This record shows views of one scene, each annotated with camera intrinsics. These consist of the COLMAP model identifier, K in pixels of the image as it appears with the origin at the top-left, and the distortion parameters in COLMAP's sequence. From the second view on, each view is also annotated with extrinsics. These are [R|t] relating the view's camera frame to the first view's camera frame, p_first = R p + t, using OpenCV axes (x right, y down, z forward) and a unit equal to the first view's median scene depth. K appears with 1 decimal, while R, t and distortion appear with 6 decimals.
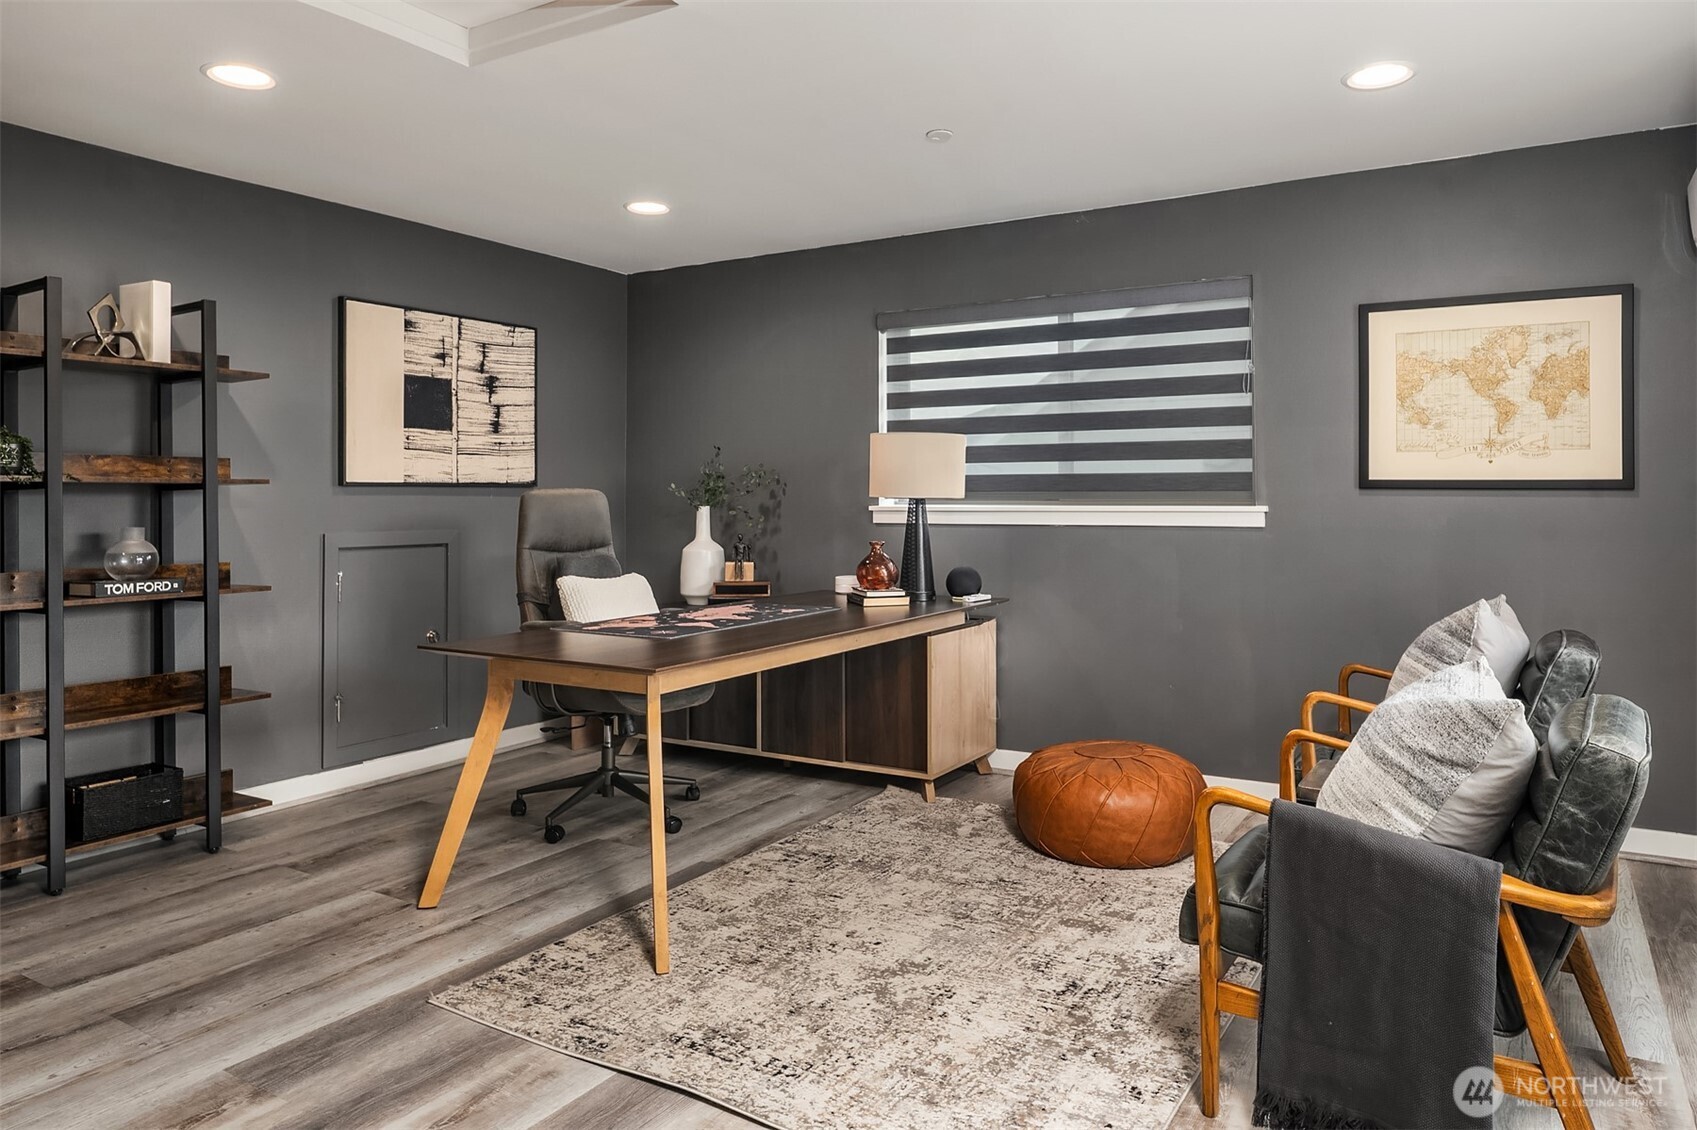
lens RADIAL K [[1107.4, 0, 849.1], [0, 1107.4, 491.8], [0, 0, 1]] dist [-0.000146, -0.005148]
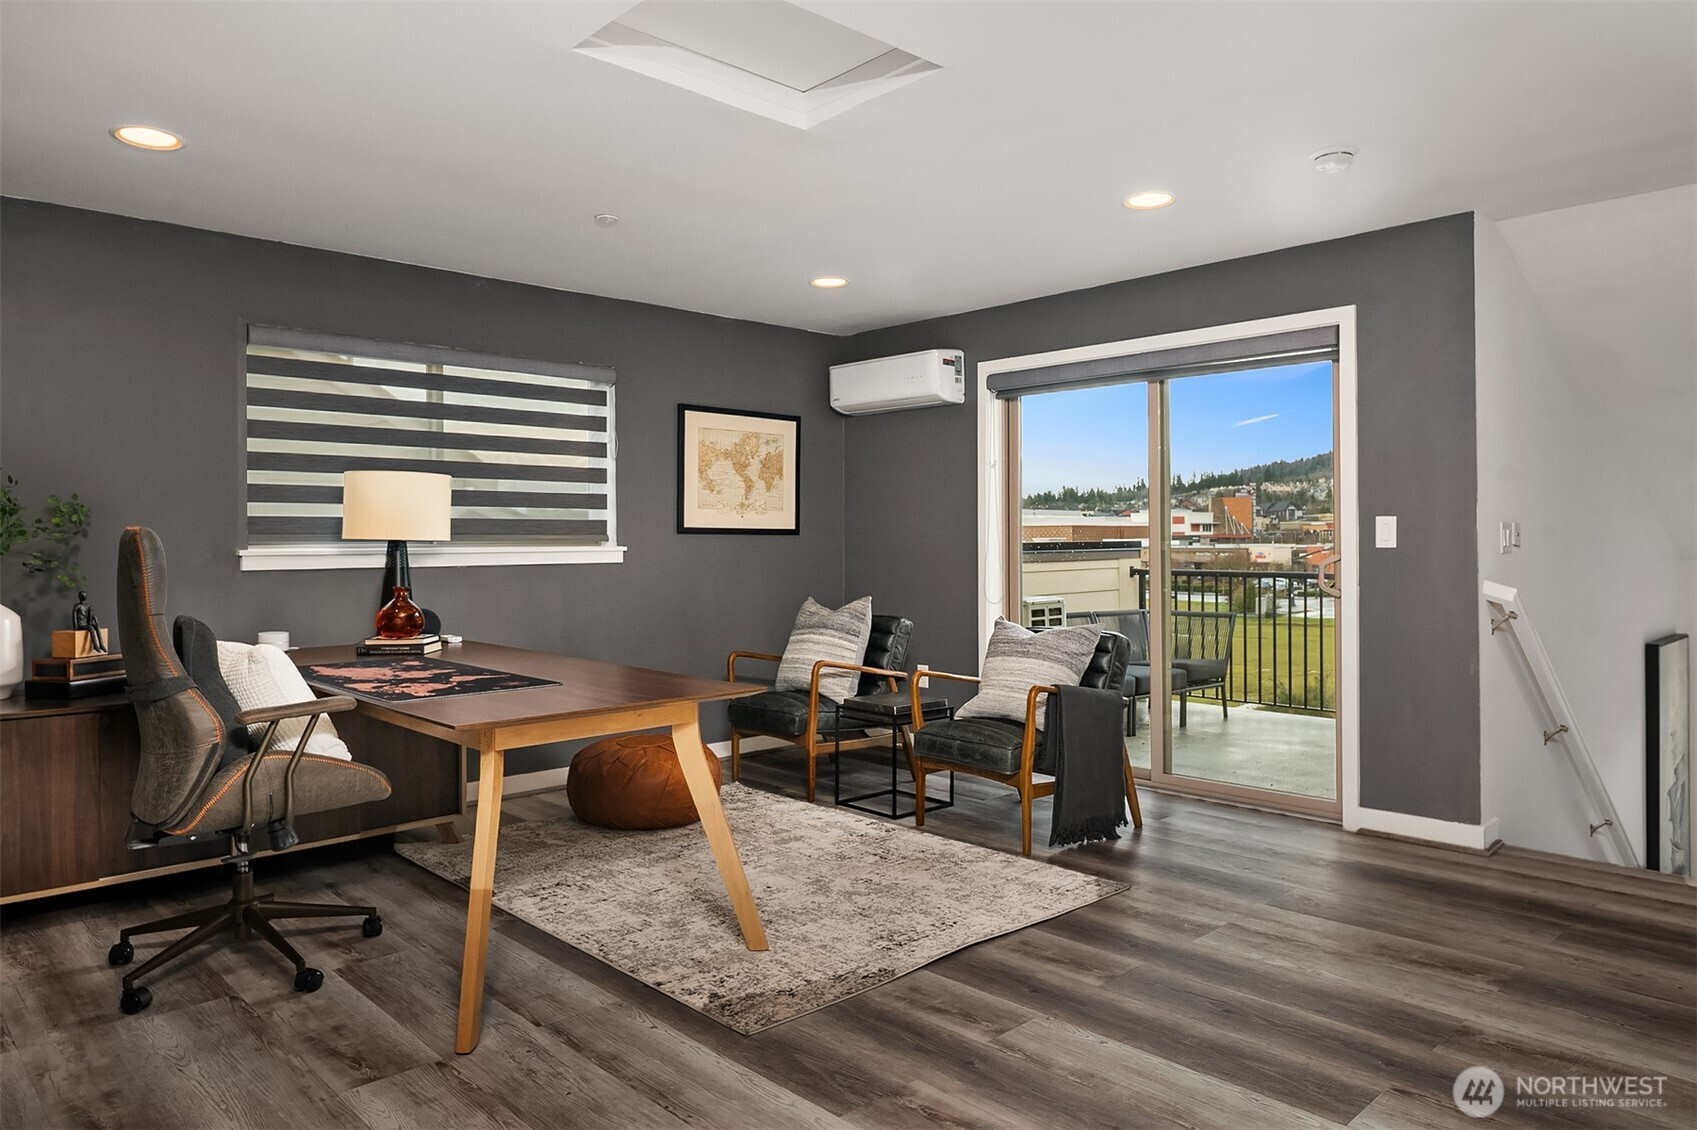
lens RADIAL K [[1107.4, 0, 860.6], [0, 1107.4, 555.8], [0, 0, 1]] dist [-0.000146, -0.005148]
pose [[0.257979, -0.013460, 0.966057, -1.067222], [-0.000346, 0.999902, 0.014024, 0.007080], [-0.966151, -0.003952, 0.257949, 0.517473]]
